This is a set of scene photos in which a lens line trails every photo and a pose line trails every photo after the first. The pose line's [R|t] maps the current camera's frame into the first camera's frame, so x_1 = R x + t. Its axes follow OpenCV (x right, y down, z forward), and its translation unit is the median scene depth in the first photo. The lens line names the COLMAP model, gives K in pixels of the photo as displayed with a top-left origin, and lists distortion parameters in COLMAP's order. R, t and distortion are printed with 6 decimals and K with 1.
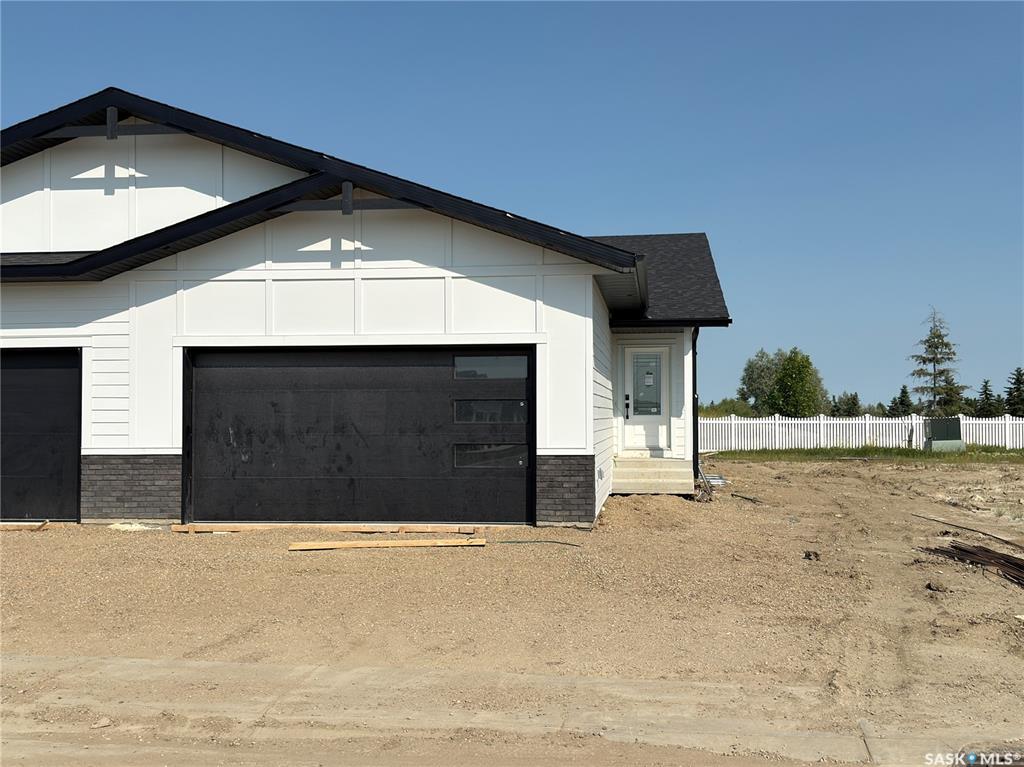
lens RADIAL K [[1143.7, 0, 512.0], [0, 1143.7, 383.5], [0, 0, 1]] dist [0.117602, -0.017969]
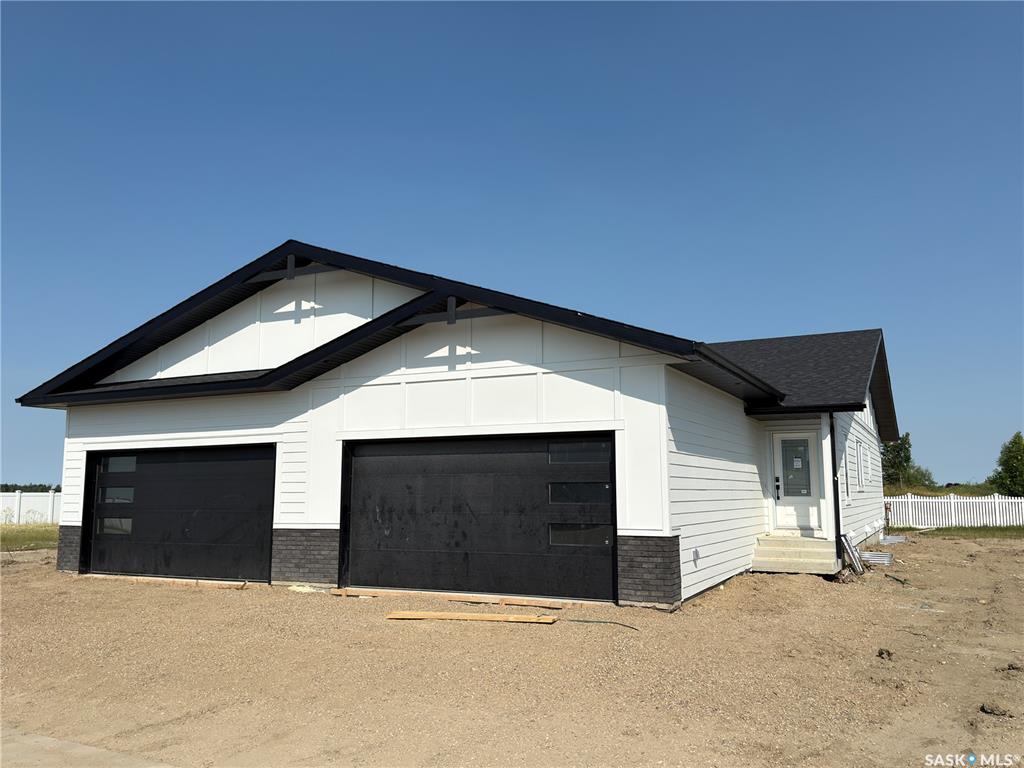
lens RADIAL K [[838.4, 0, 512.0], [0, 838.4, 384.0], [0, 0, 1]] dist [0.184451, -0.385099]
pose [[0.941750, -0.042401, -0.333631, 0.188781], [0.009490, 0.994976, -0.099664, -0.000008], [0.336181, 0.090693, 0.937421, 0.210480]]
